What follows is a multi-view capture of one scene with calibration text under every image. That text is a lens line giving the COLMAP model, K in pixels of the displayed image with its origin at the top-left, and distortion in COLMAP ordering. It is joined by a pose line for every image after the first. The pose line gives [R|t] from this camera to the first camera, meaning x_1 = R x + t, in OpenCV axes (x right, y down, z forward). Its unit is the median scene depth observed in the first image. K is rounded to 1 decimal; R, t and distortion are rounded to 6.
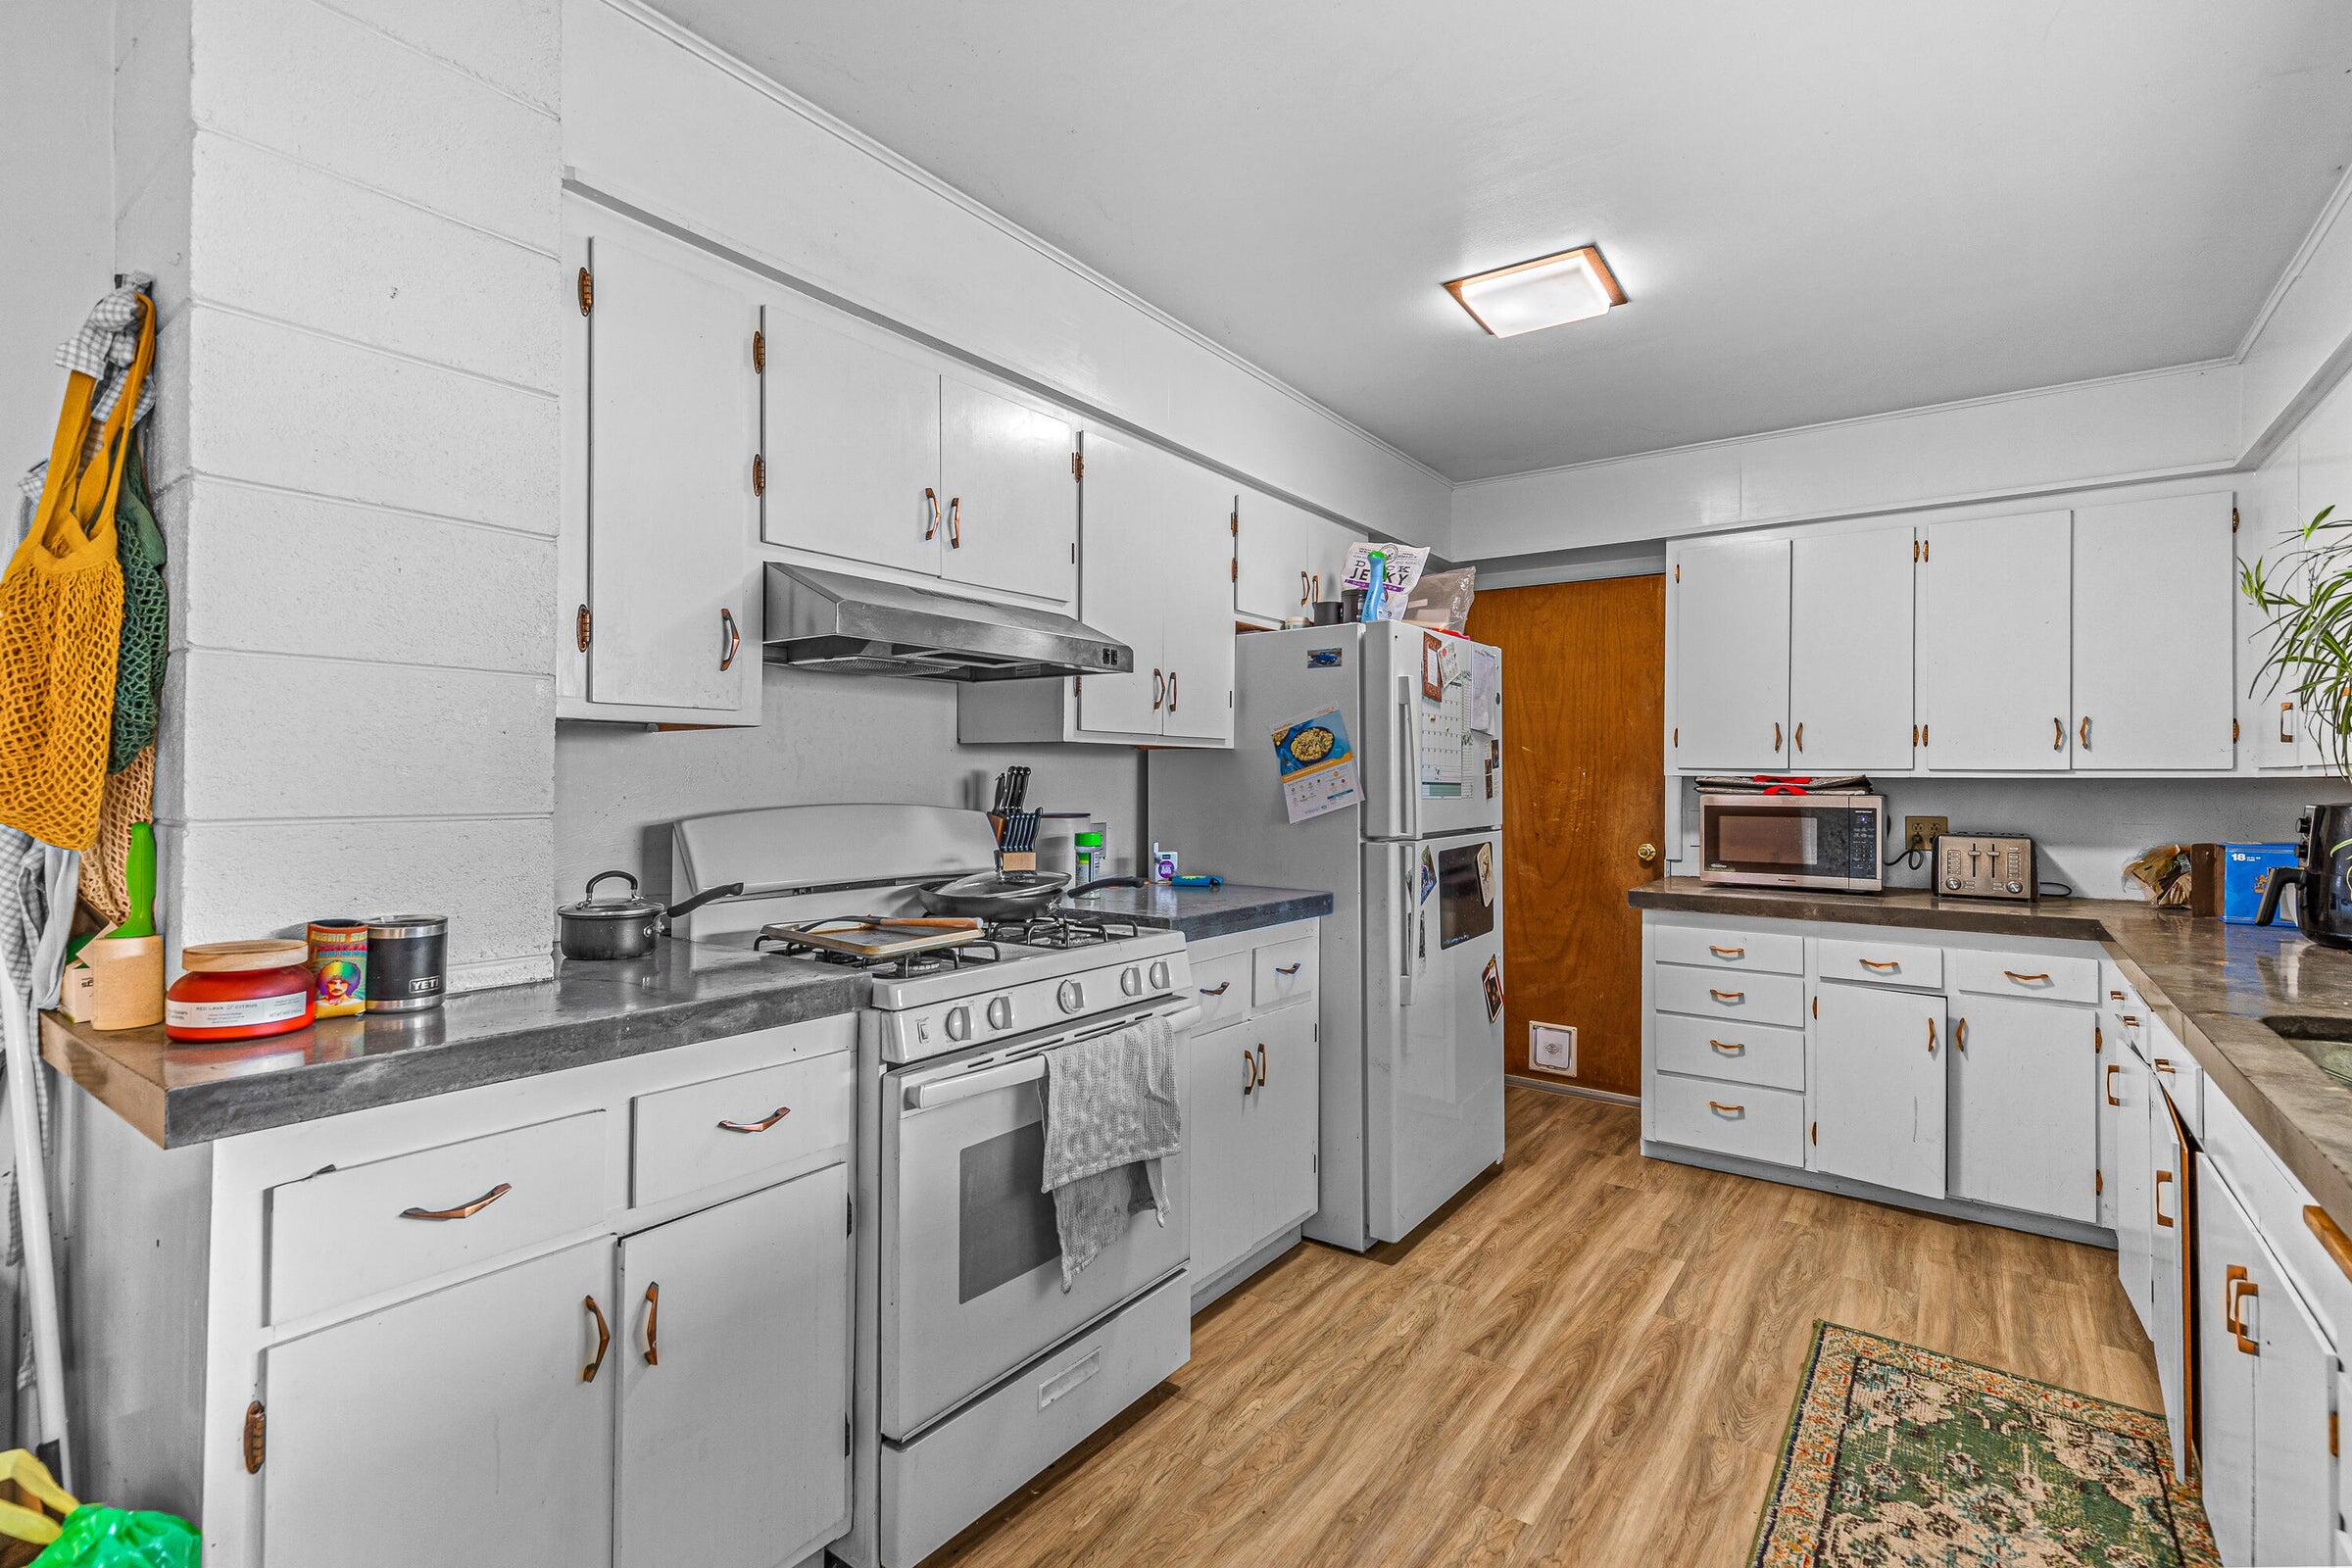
lens RADIAL K [[1074.2, 0, 1174.7], [0, 1074.2, 771.8], [0, 0, 1]] dist [0.012237, -0.002366]
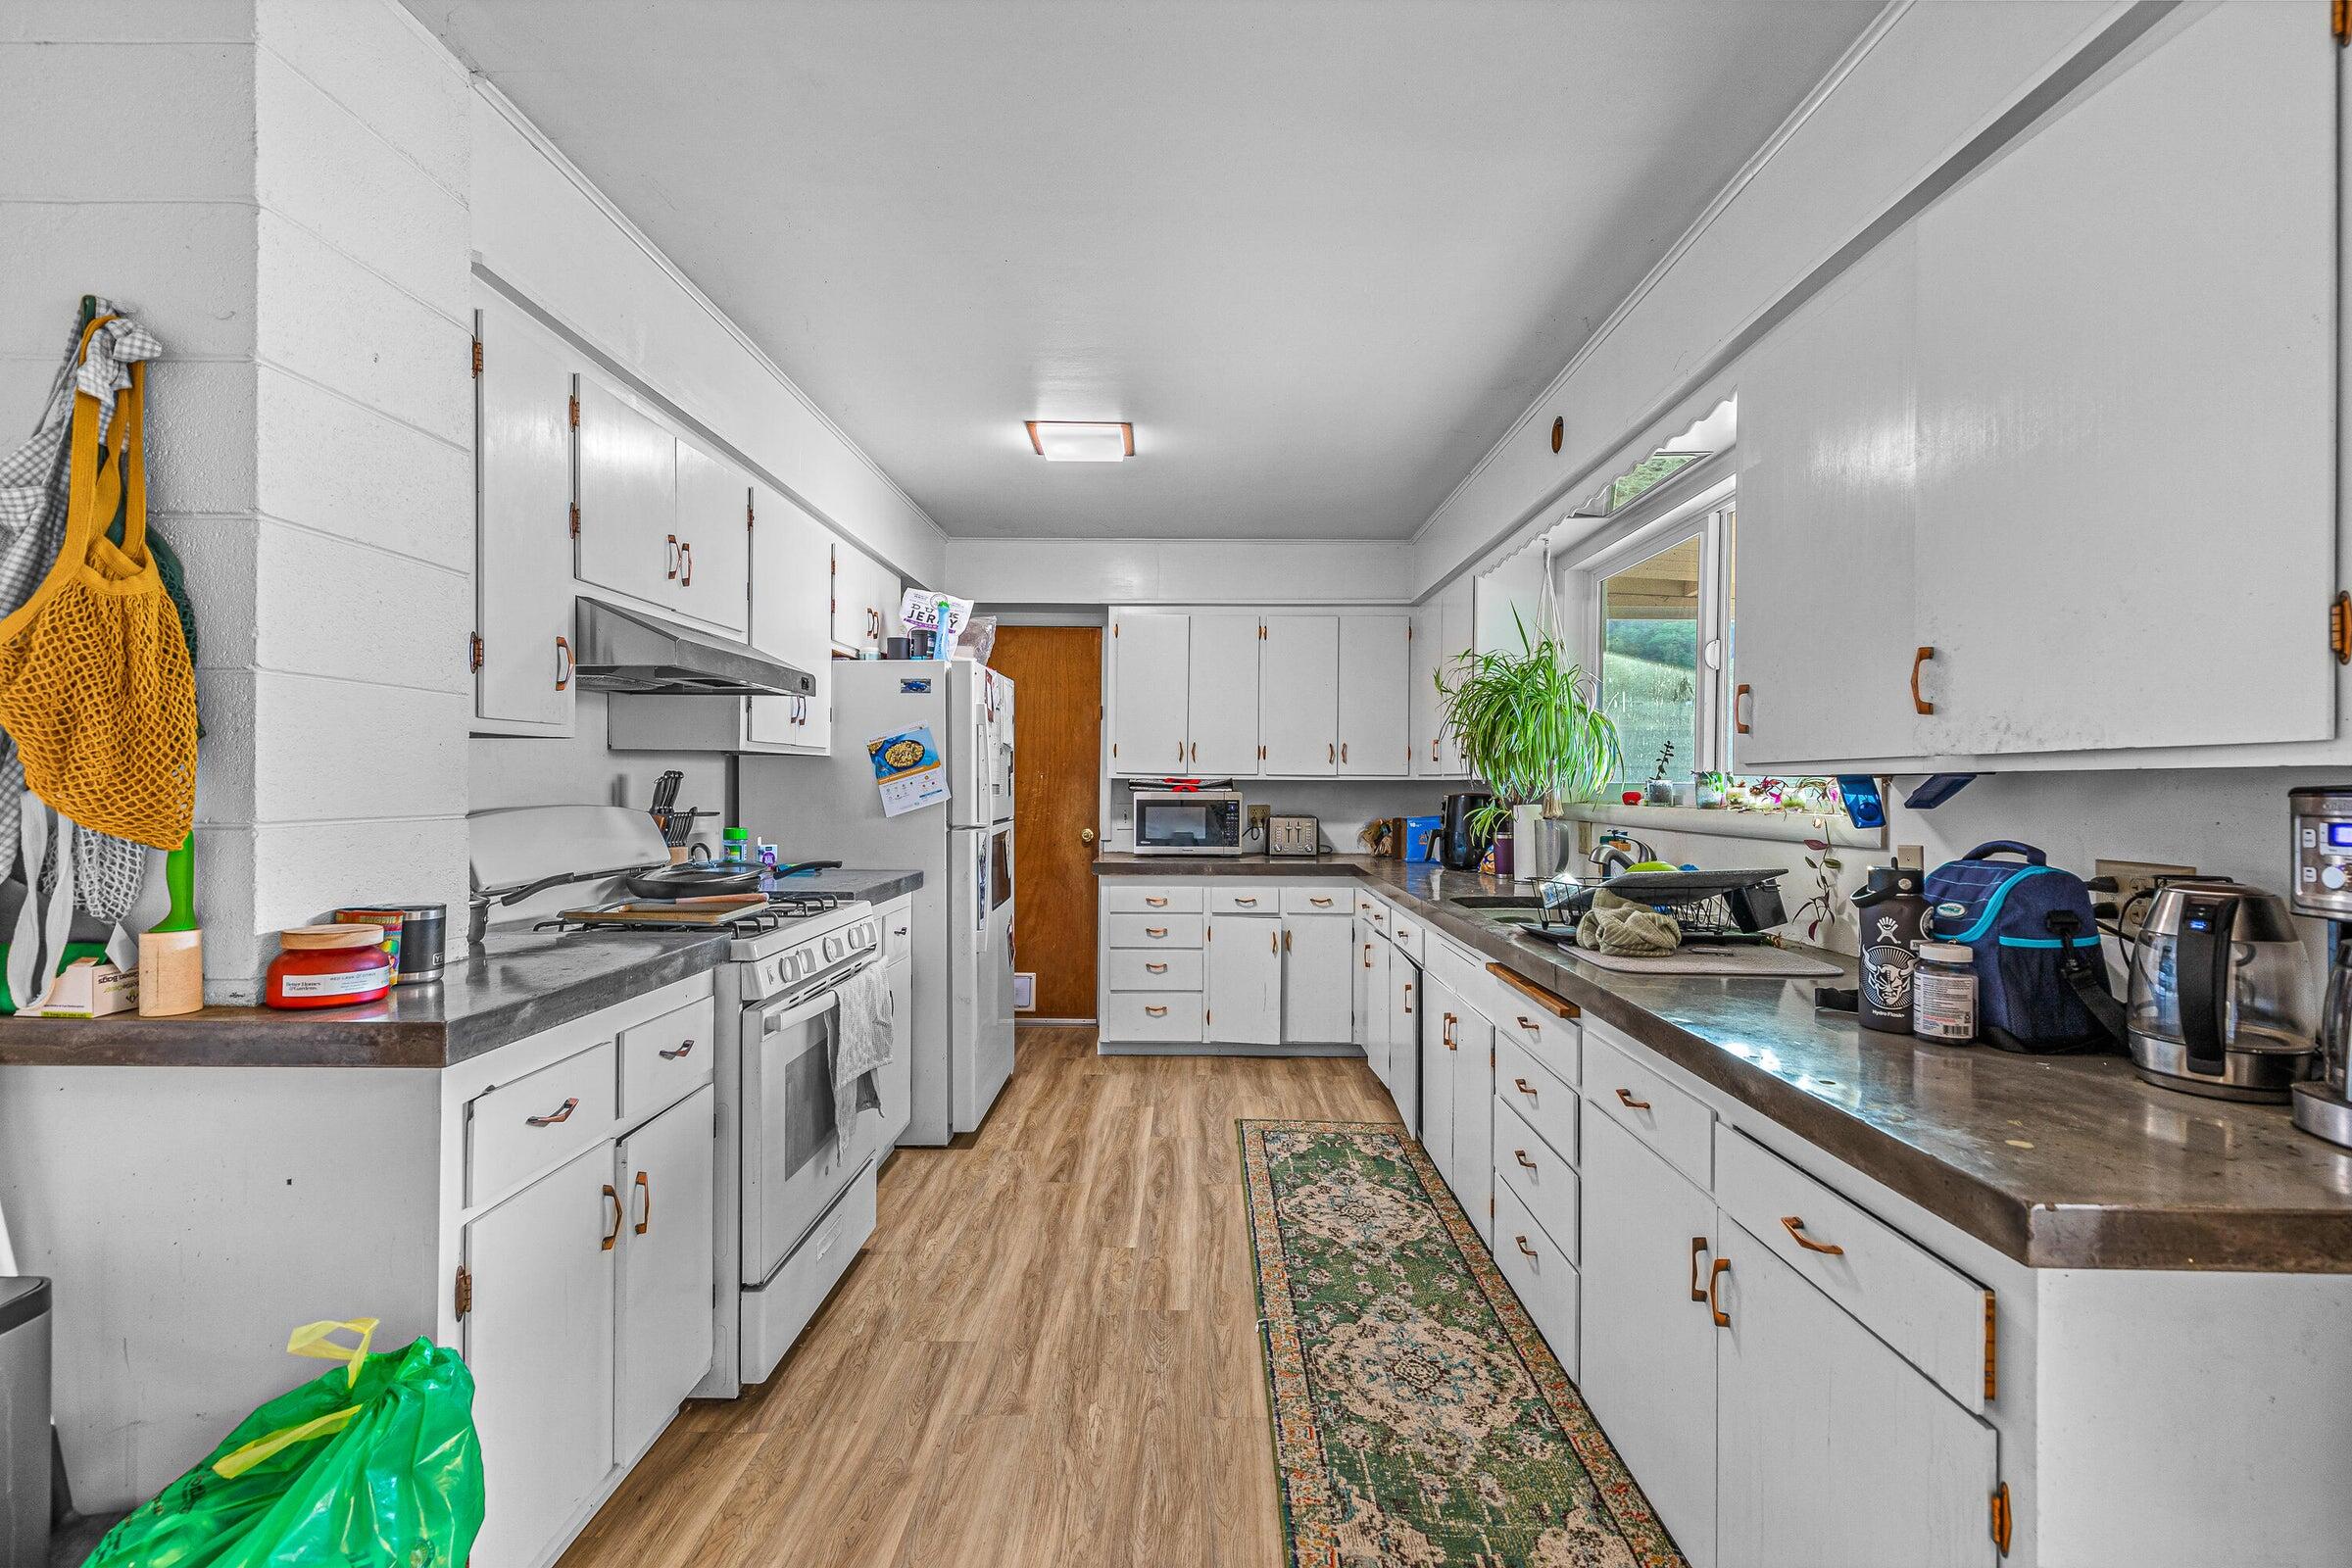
lens RADIAL K [[1074.2, 0, 1154.9], [0, 1074.2, 788.2], [0, 0, 1]] dist [0.012237, -0.002366]
pose [[0.824832, -0.004226, 0.565363, -0.377253], [-0.005034, 0.999878, 0.014820, -0.006234], [-0.565356, -0.015070, 0.824709, -0.223237]]
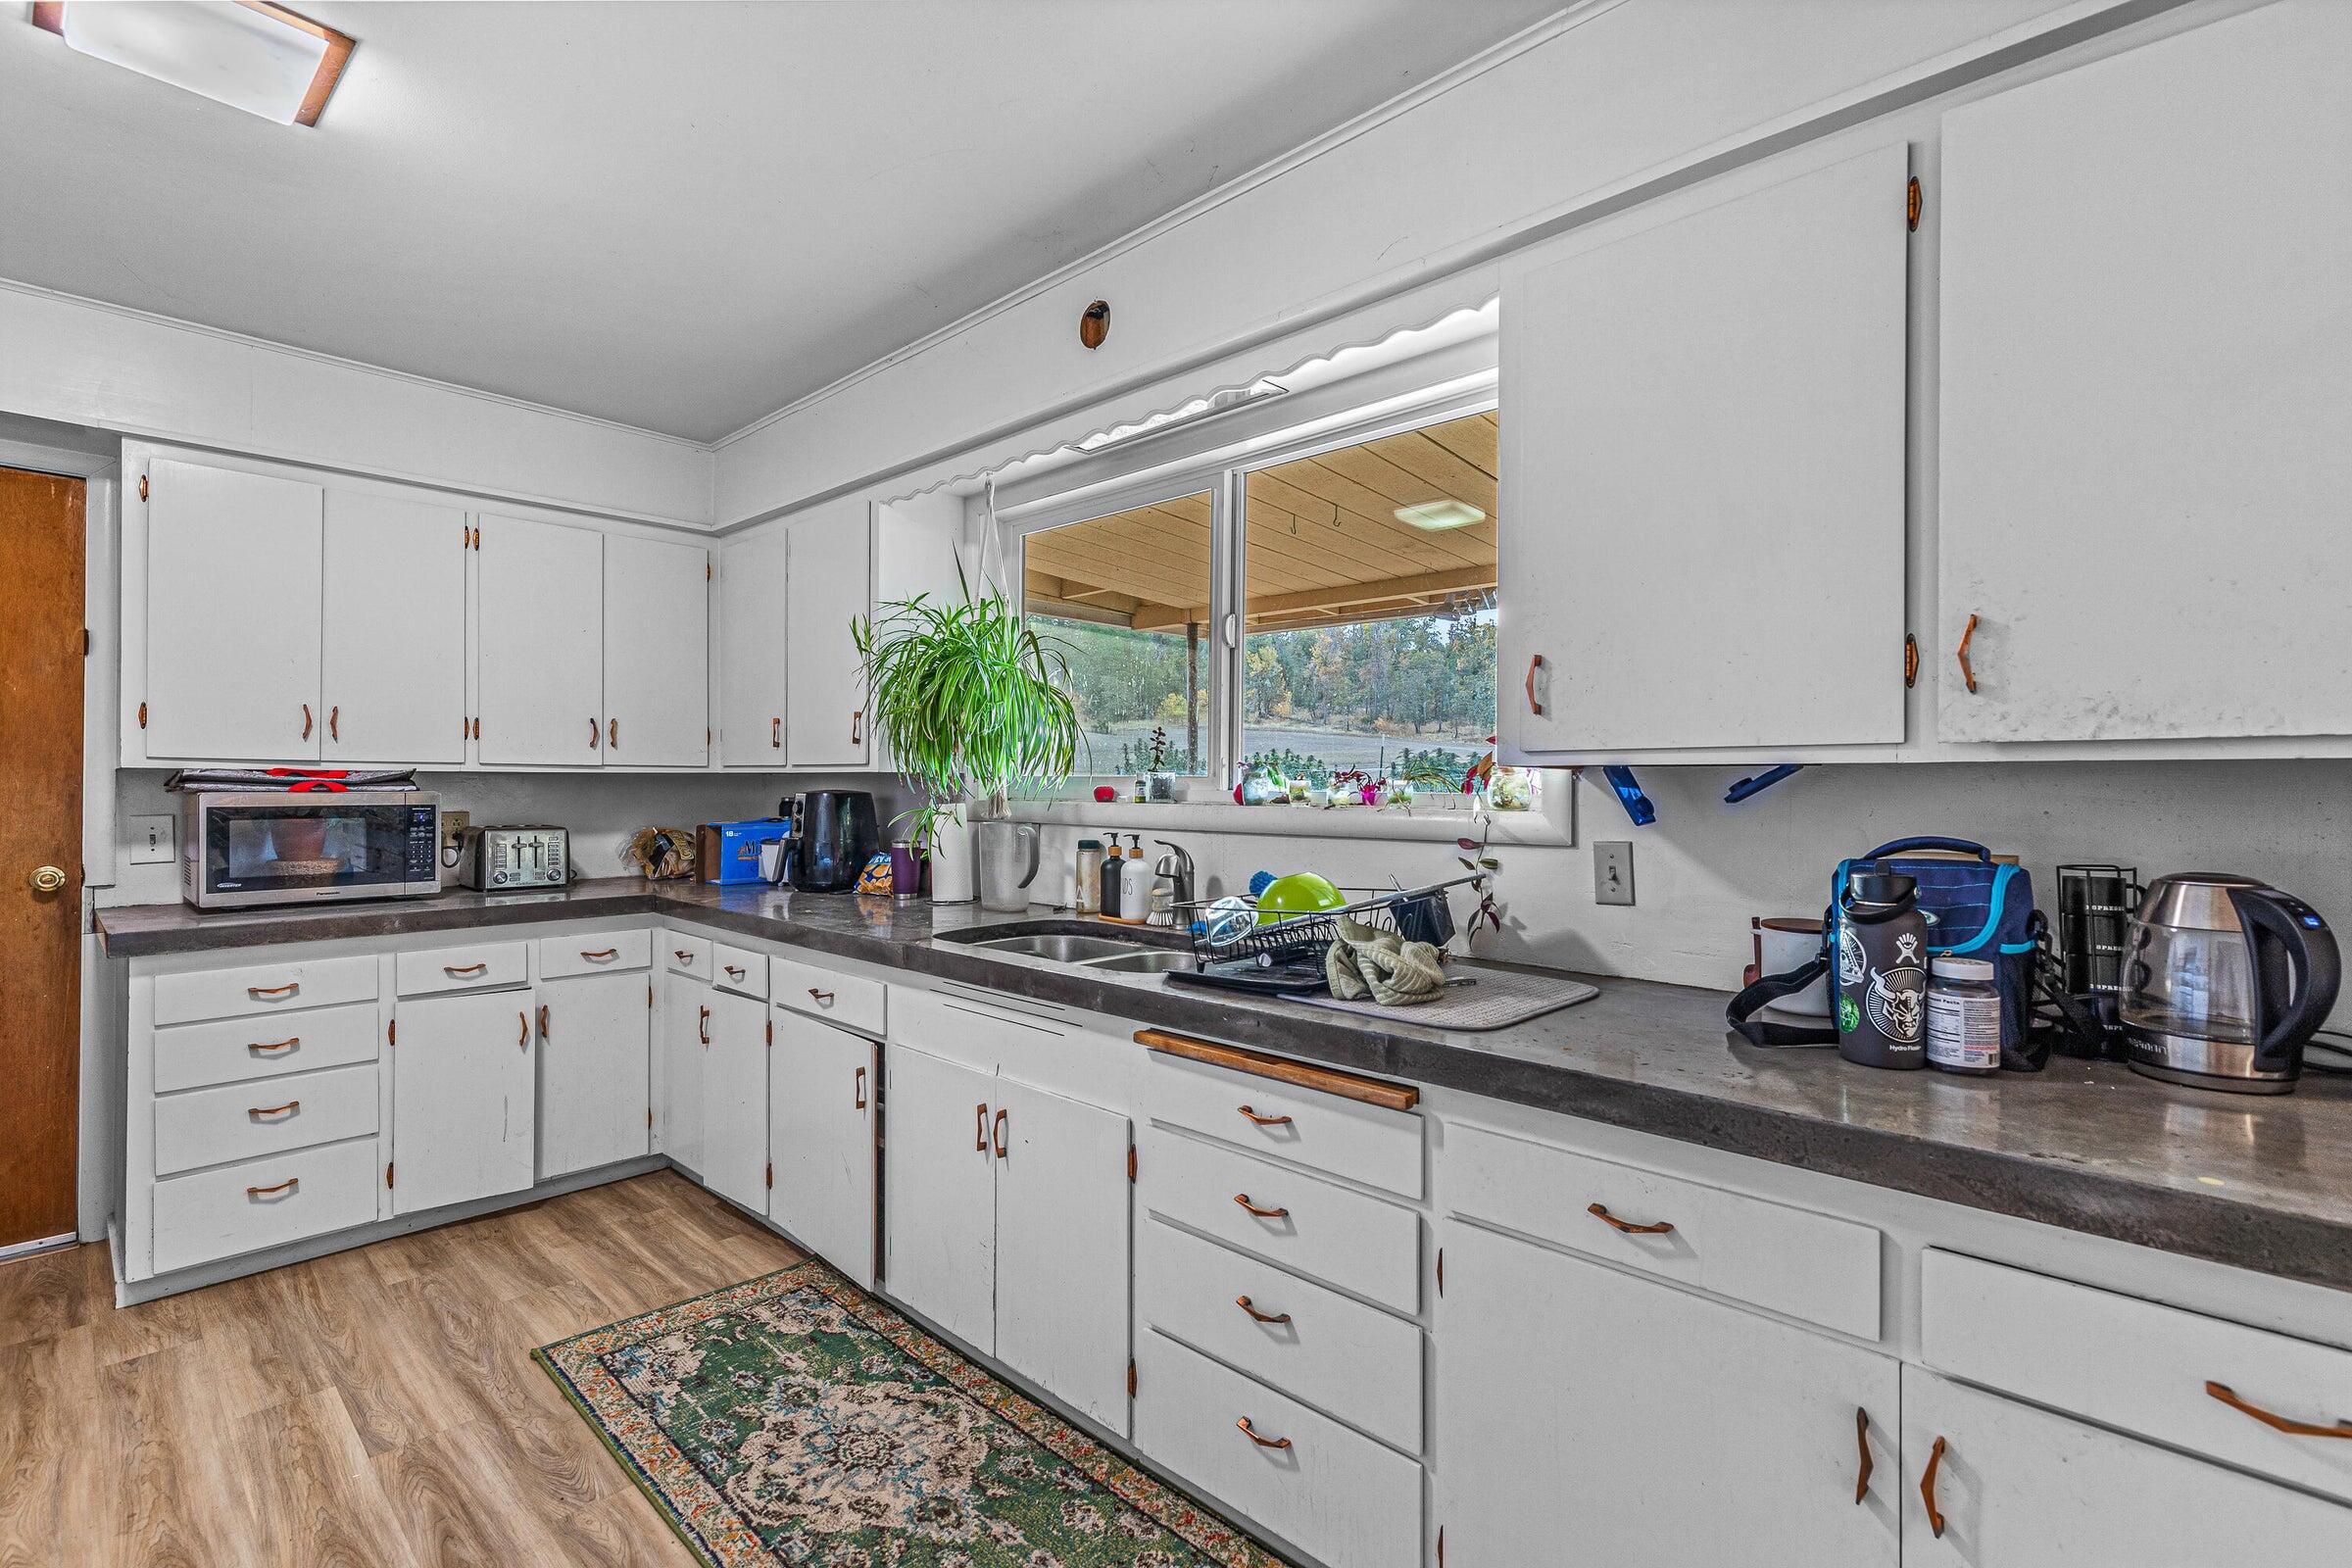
lens RADIAL K [[1074.2, 0, 1178.2], [0, 1074.2, 786.8], [0, 0, 1]] dist [0.012237, -0.002366]
pose [[0.120037, -0.010051, 0.992719, -0.245646], [-0.010243, 0.999883, 0.011362, 0.001500], [-0.992717, -0.011532, 0.119920, 0.314625]]
